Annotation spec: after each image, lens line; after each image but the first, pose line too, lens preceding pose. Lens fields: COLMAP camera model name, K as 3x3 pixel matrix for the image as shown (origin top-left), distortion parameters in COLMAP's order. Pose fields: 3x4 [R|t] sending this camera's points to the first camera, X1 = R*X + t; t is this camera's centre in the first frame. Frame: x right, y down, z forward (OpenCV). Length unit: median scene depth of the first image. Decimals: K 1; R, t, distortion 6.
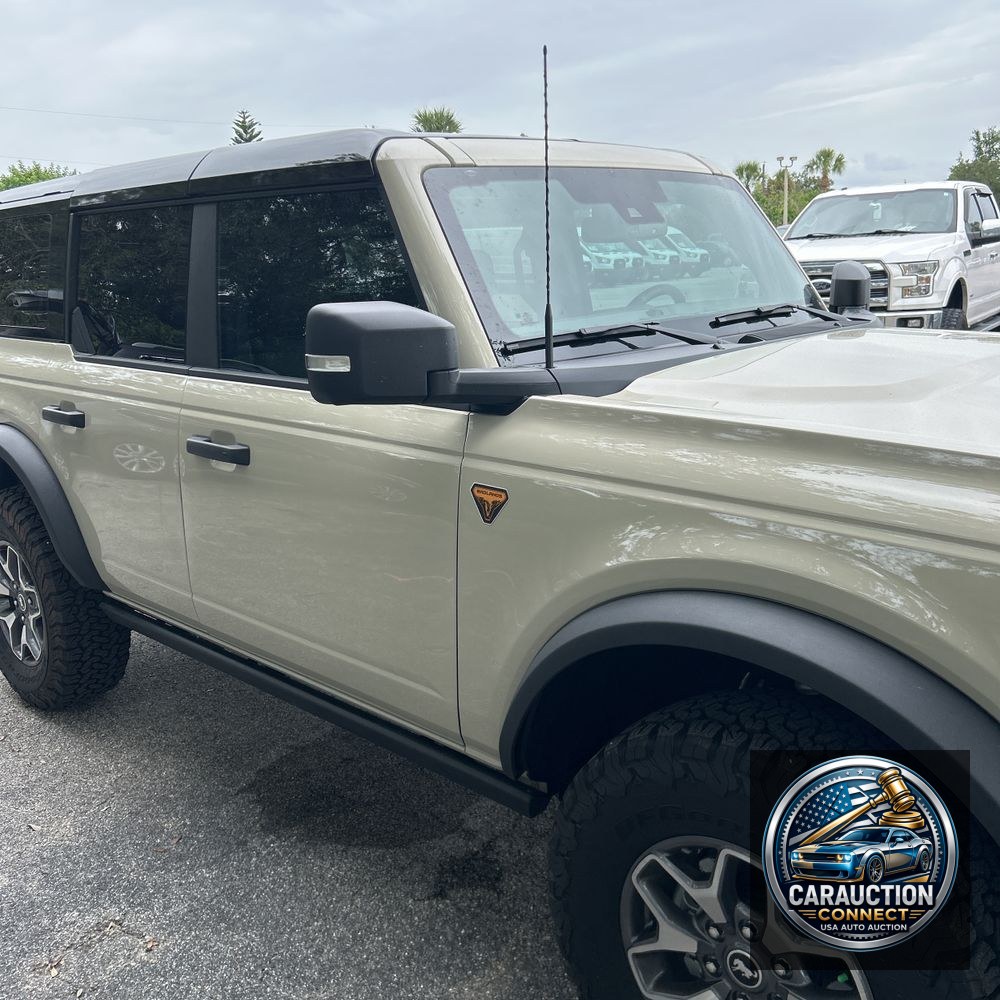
lens RADIAL K [[1008.3, 0, 500.3], [0, 1008.3, 504.6], [0, 0, 1]] dist [0.100624, -0.155382]
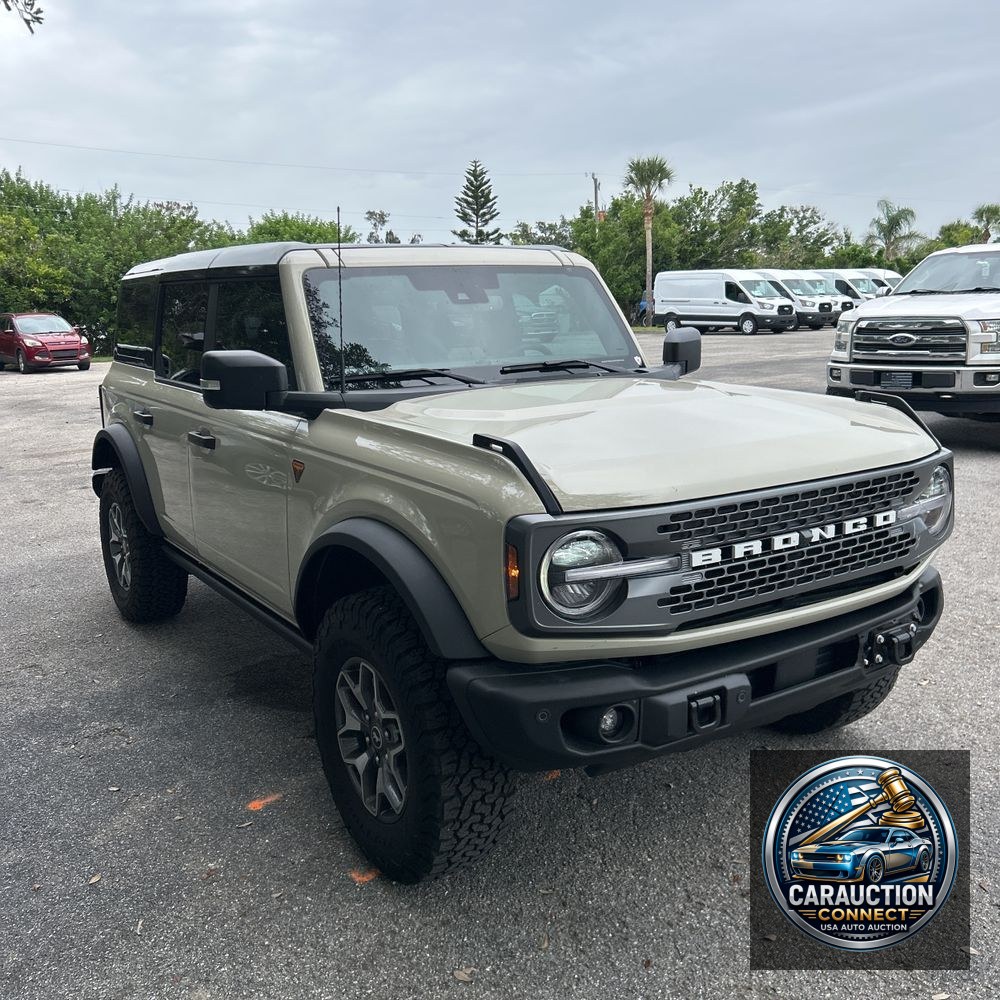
lens RADIAL K [[1008.3, 0, 500.3], [0, 1008.3, 504.6], [0, 0, 1]] dist [0.100624, -0.155382]
pose [[0.975636, 0.060643, -0.210847, 0.386311], [-0.068278, 0.997241, -0.029113, 0.046249], [0.208500, 0.042800, 0.977085, -0.332104]]
